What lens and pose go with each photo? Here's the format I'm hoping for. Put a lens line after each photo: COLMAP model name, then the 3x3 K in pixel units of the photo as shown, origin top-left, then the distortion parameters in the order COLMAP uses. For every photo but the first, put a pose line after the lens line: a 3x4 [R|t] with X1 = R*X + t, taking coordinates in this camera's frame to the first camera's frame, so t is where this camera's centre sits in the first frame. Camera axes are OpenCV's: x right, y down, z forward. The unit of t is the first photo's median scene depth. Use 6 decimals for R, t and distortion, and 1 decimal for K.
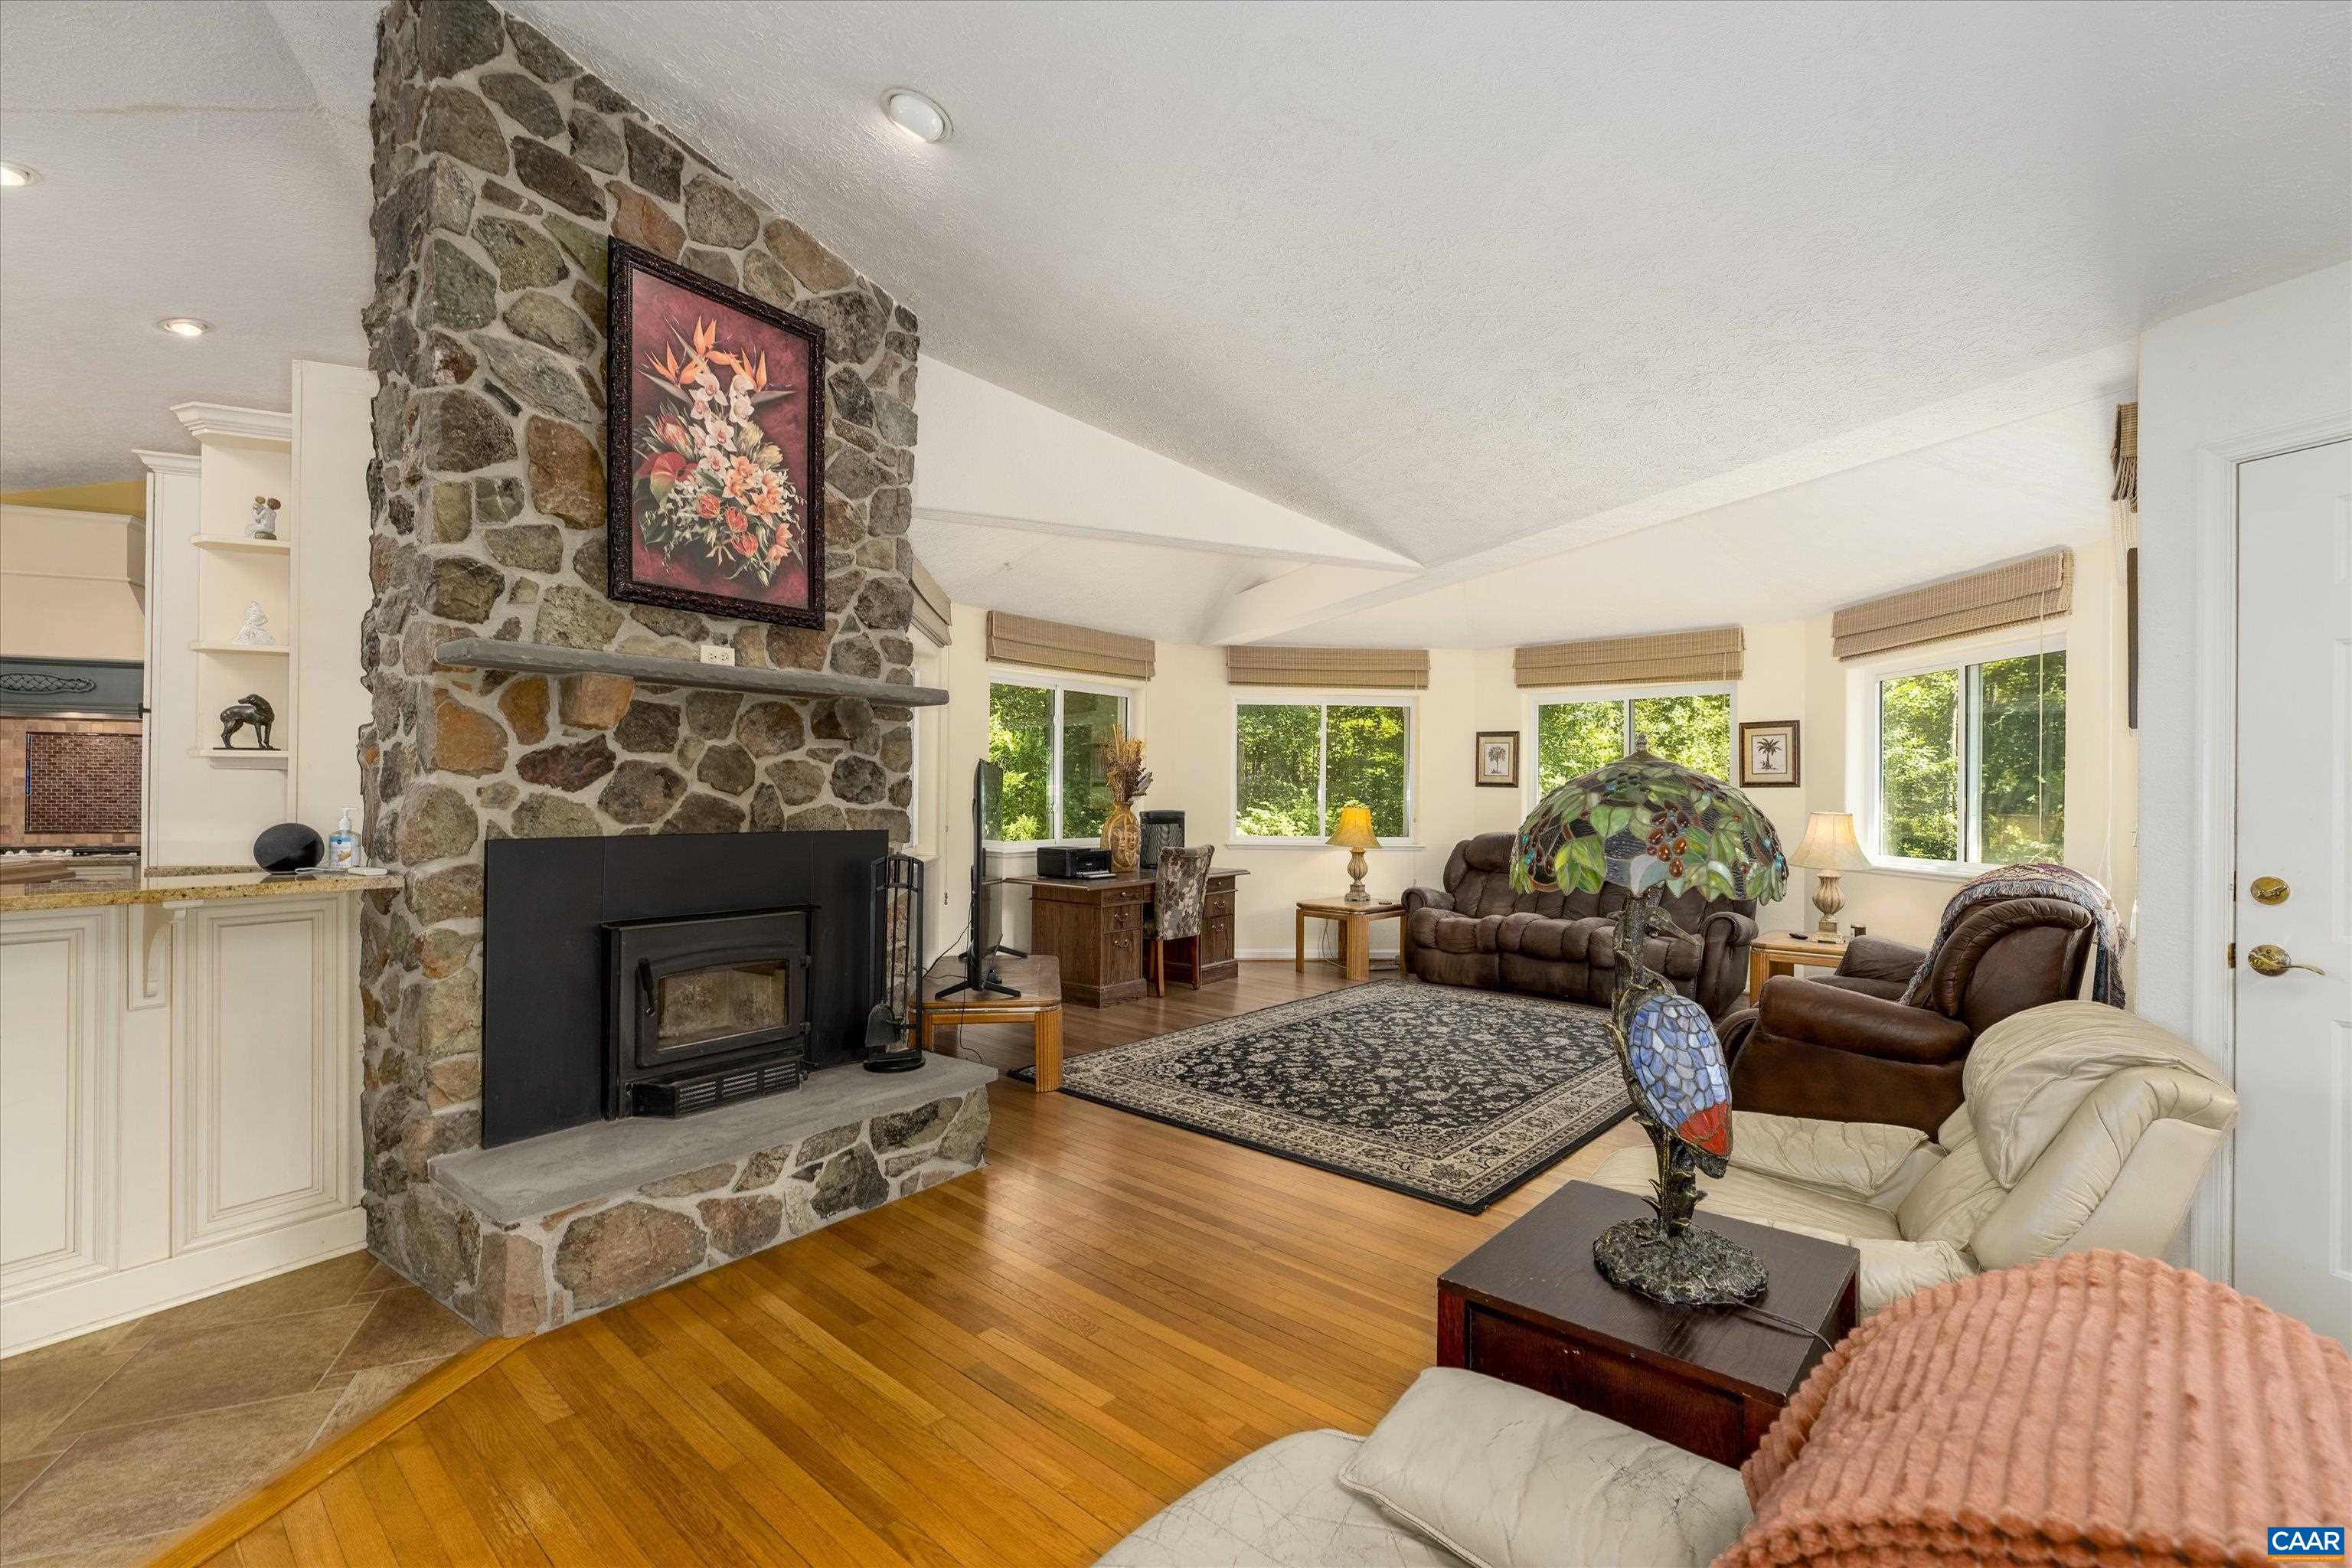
lens RADIAL K [[1027.3, 0, 1191.0], [0, 1027.3, 788.5], [0, 0, 1]] dist [0.000013, -0.000962]
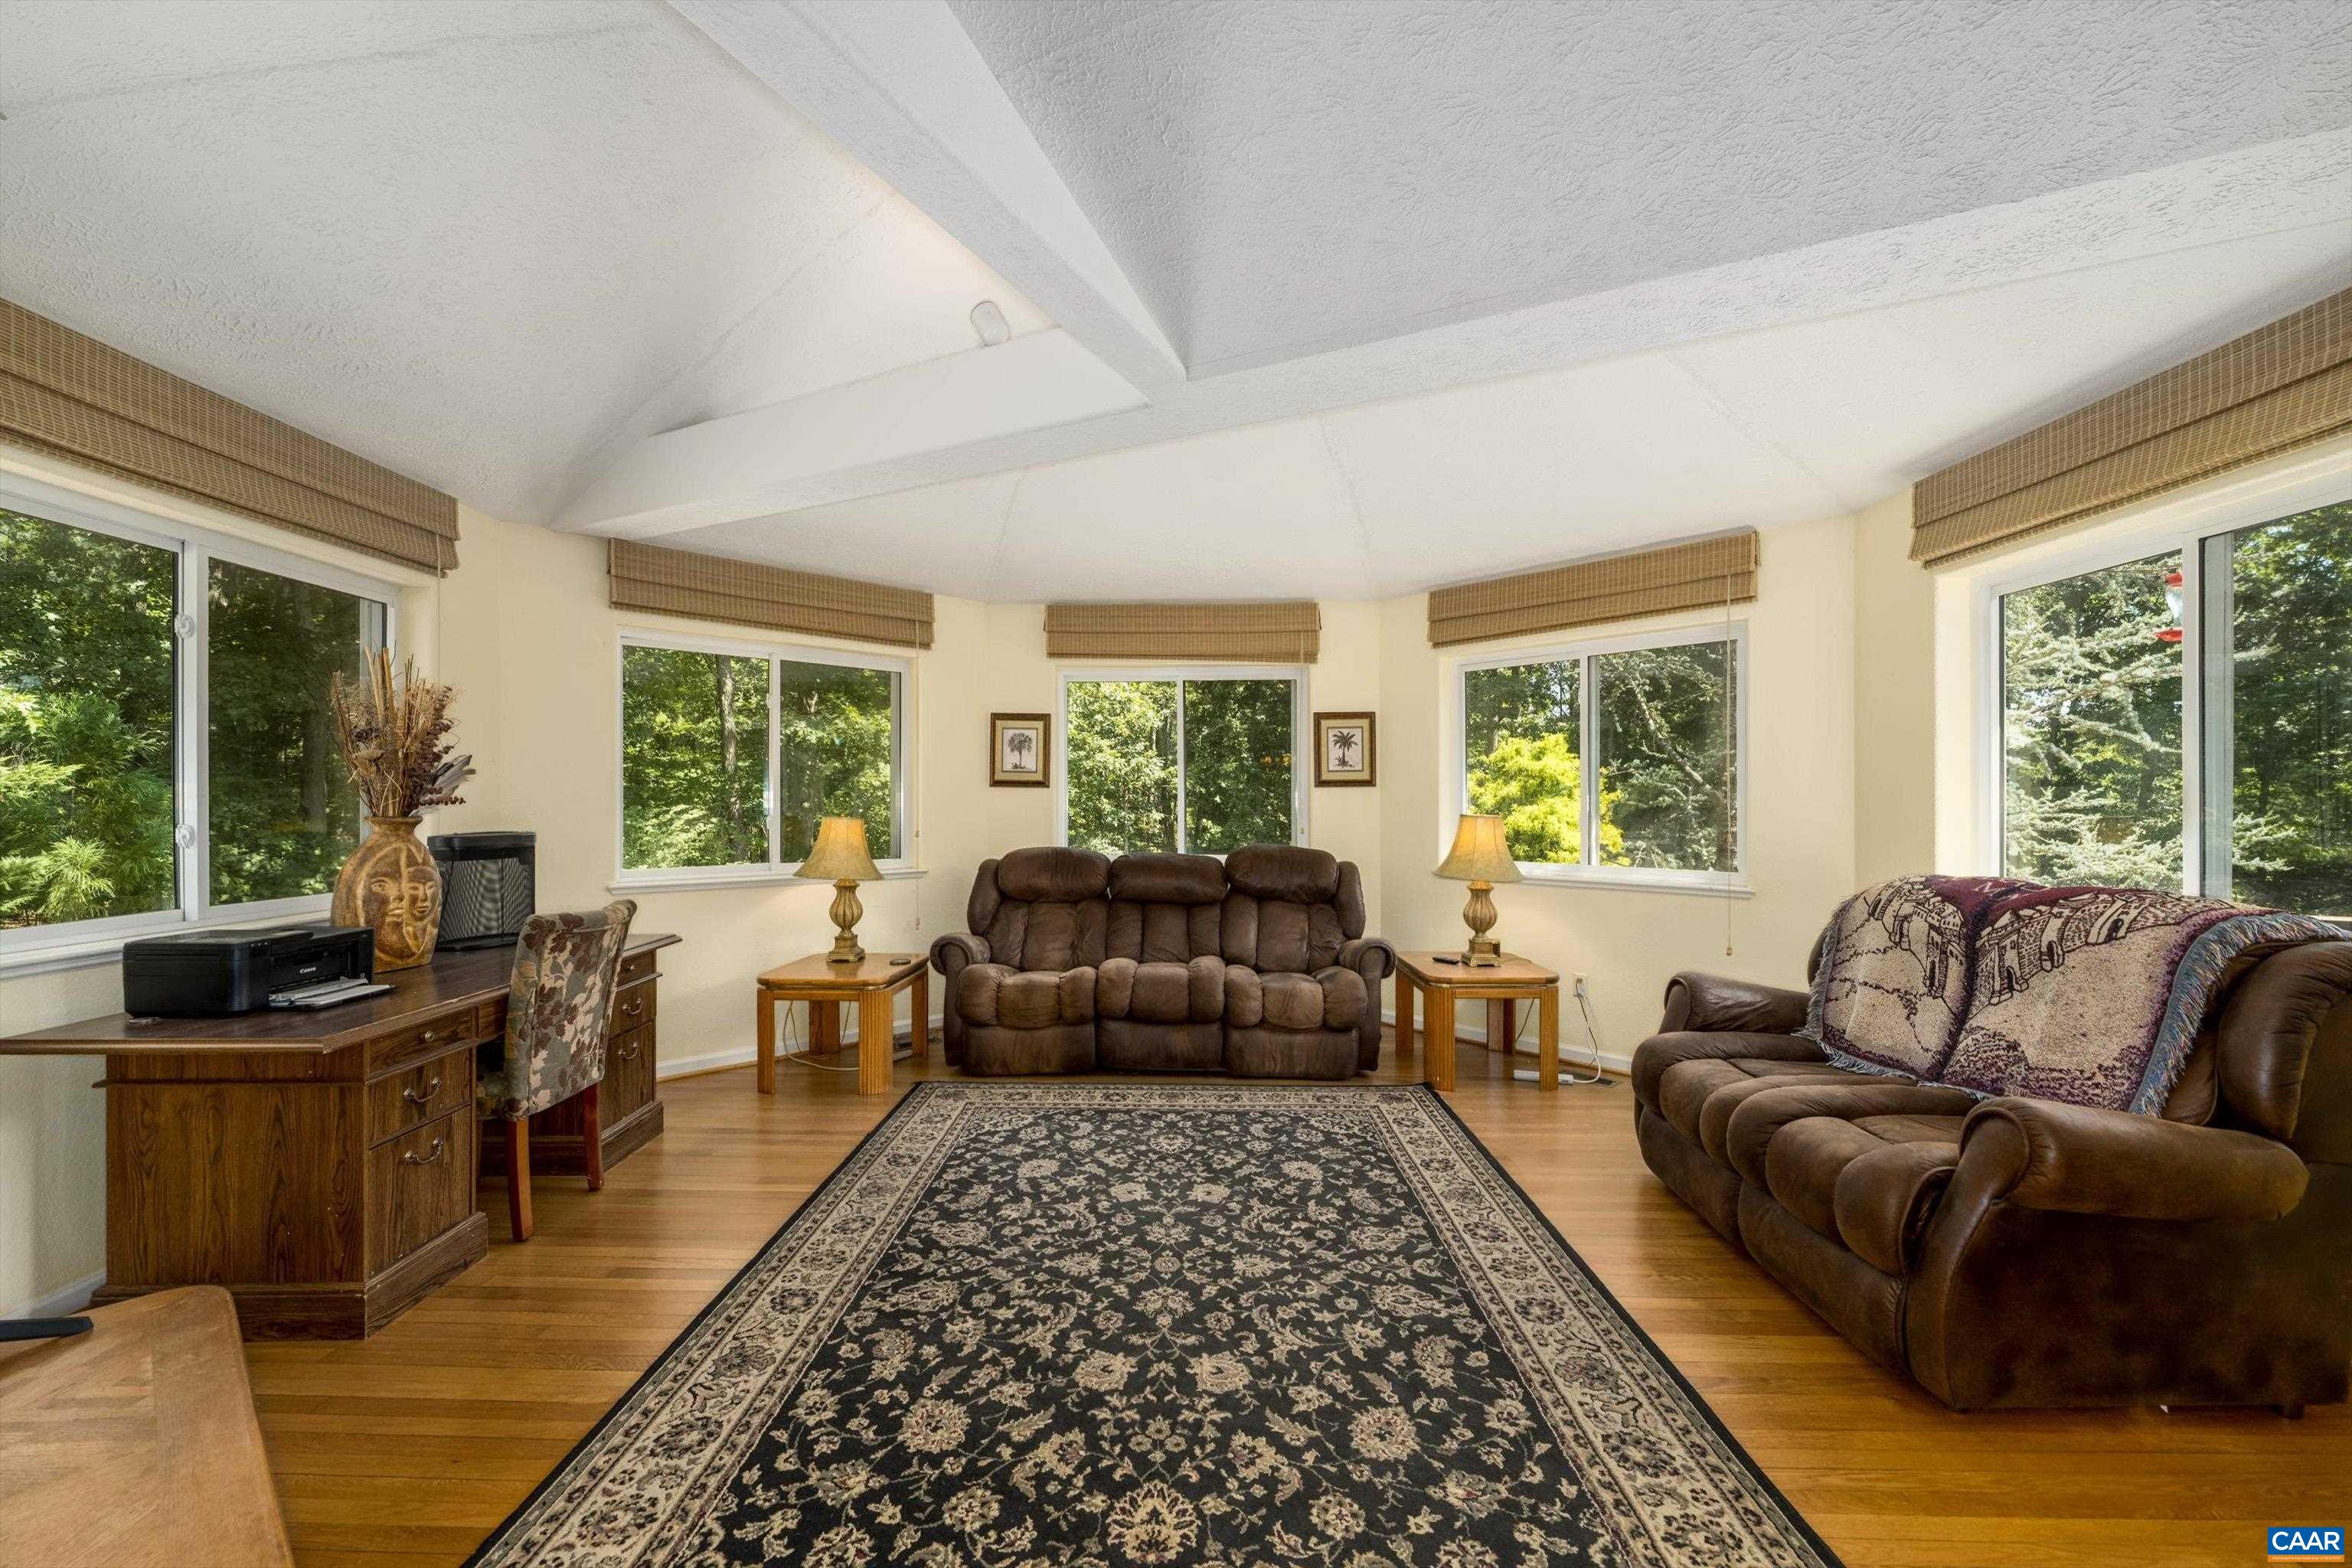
lens RADIAL K [[948.1, 0, 1171.4], [0, 948.1, 791.4], [0, 0, 1]] dist [-0.000104, -0.000448]
pose [[0.763980, -0.003003, 0.645233, -0.139243], [0.002175, 0.999995, 0.002078, 0.002262], [-0.645236, -0.000184, 0.763983, 0.838562]]
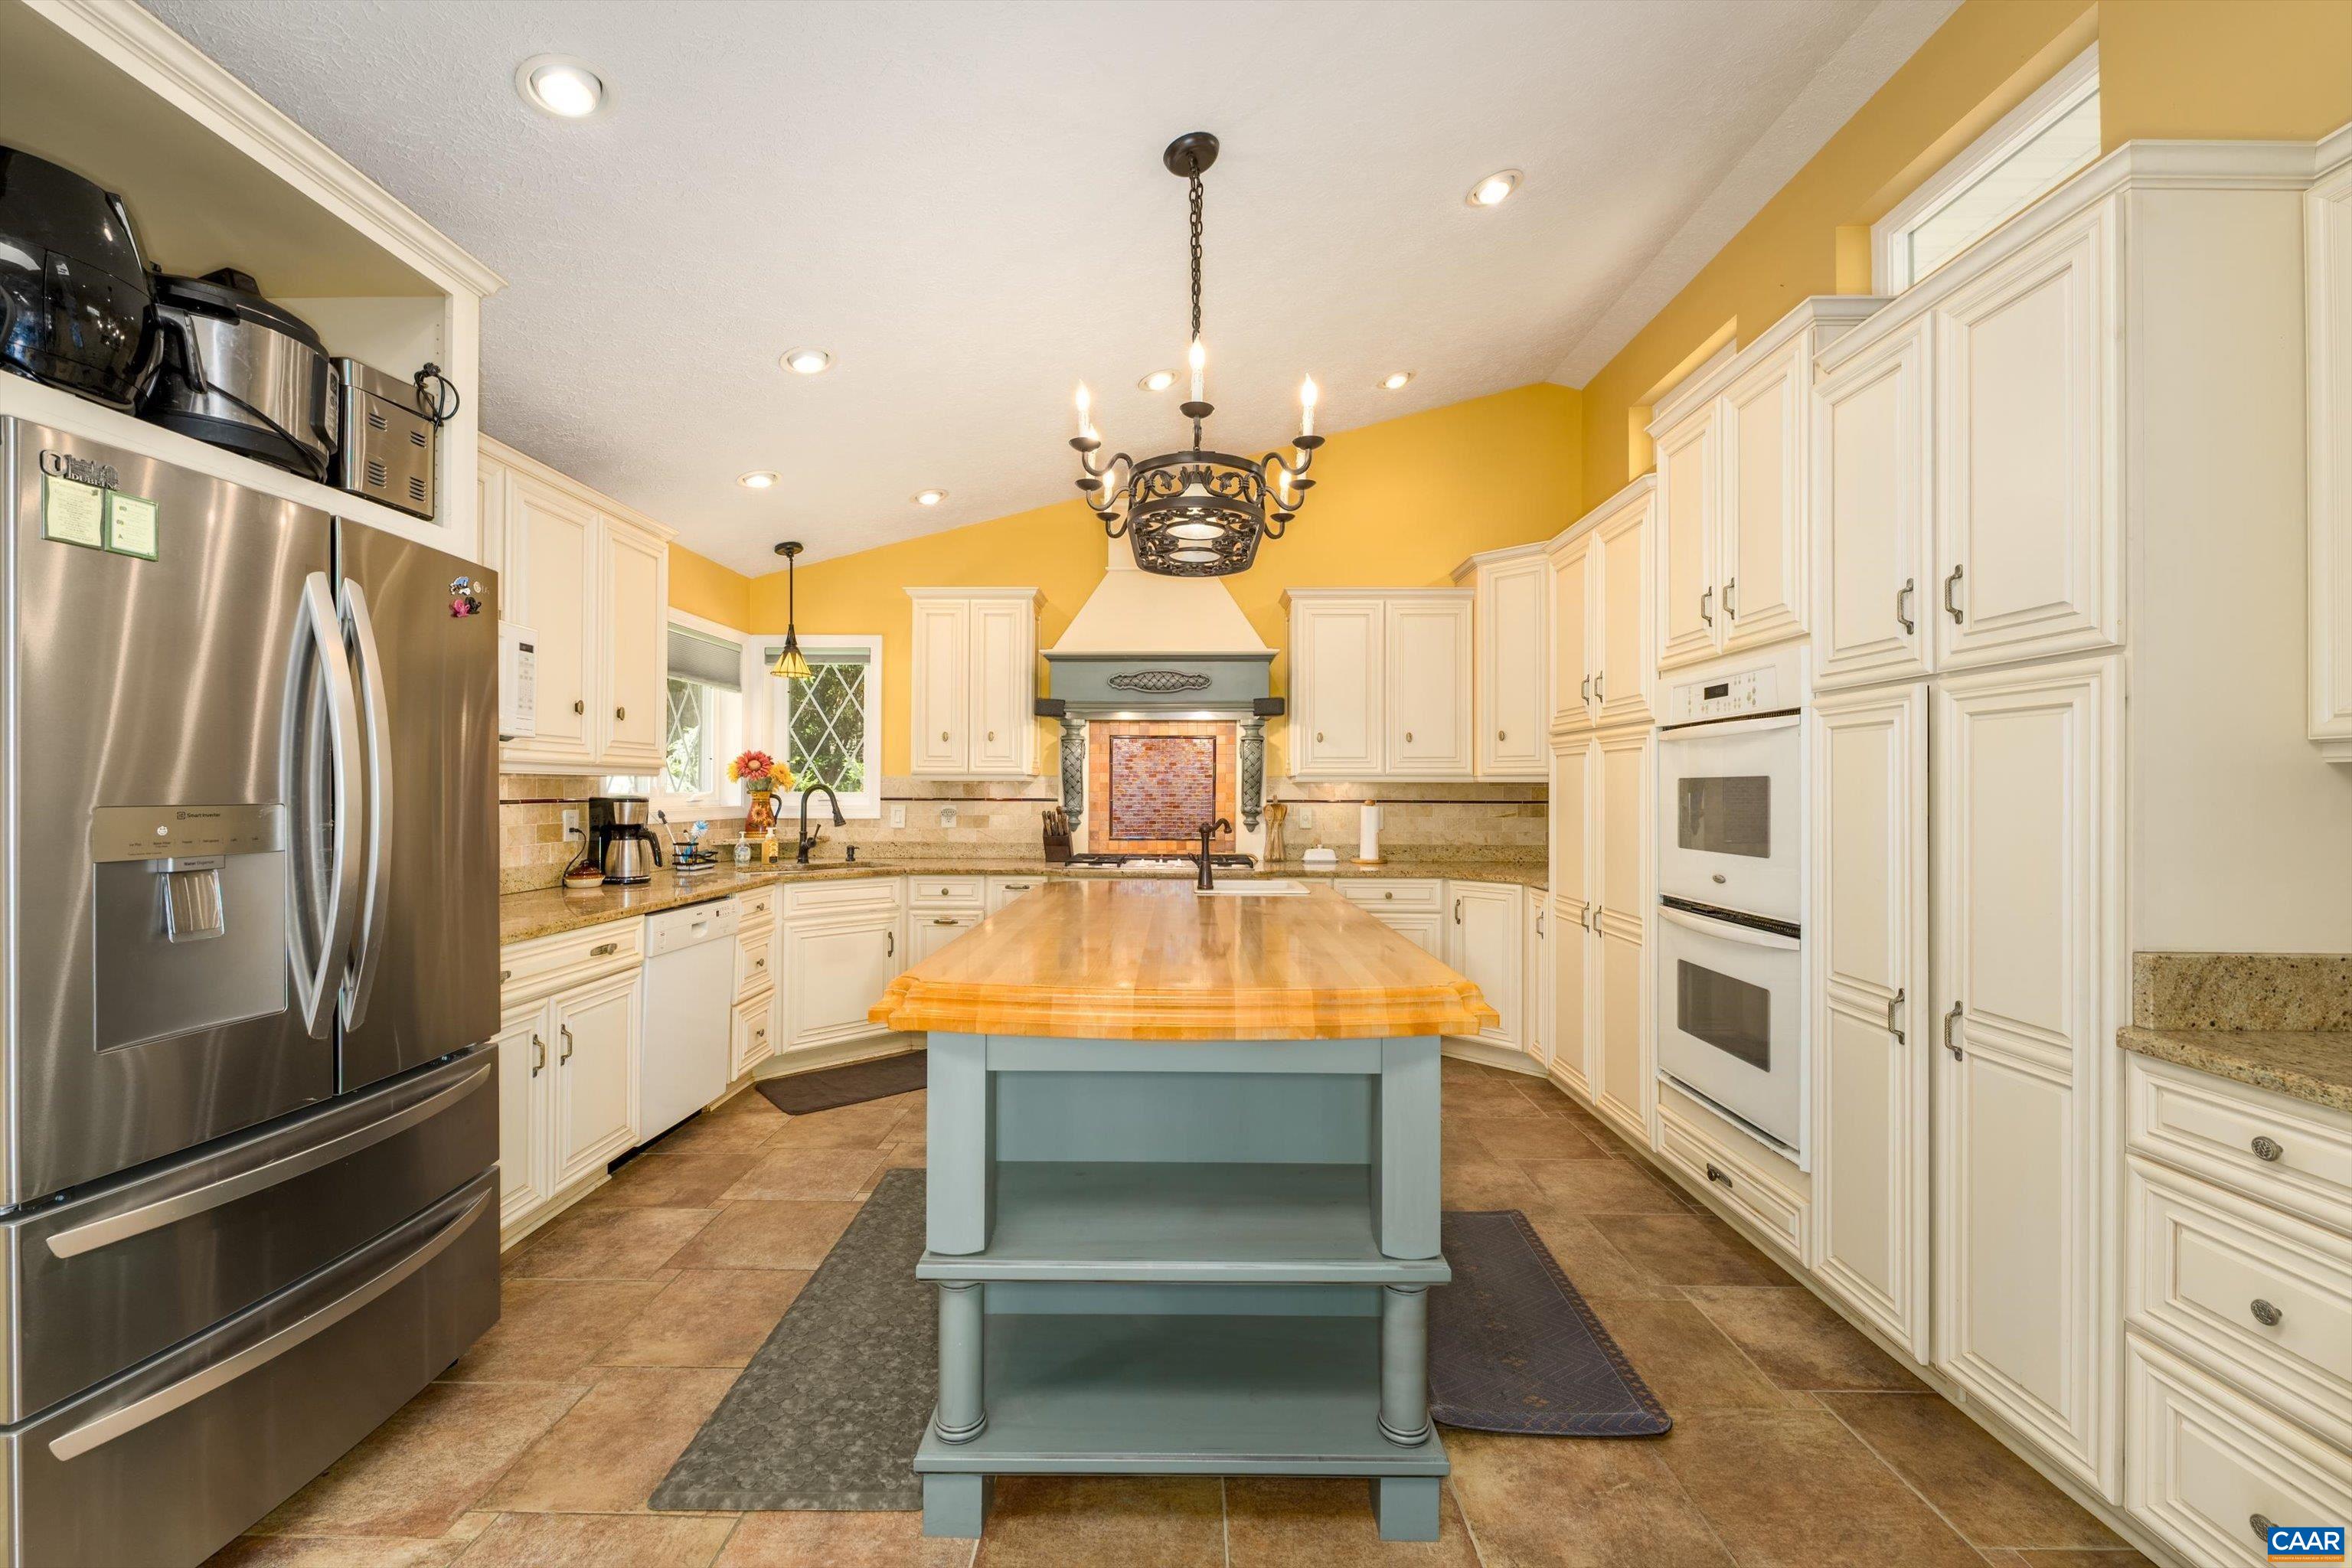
lens RADIAL K [[948.1, 0, 1169.8], [0, 948.1, 782.3], [0, 0, 1]] dist [-0.000104, -0.000448]
pose [[0.906551, -0.008321, -0.422014, -1.066623], [0.006150, 0.999960, -0.006507, -0.007821], [0.422051, 0.003304, 0.906566, 0.312417]]
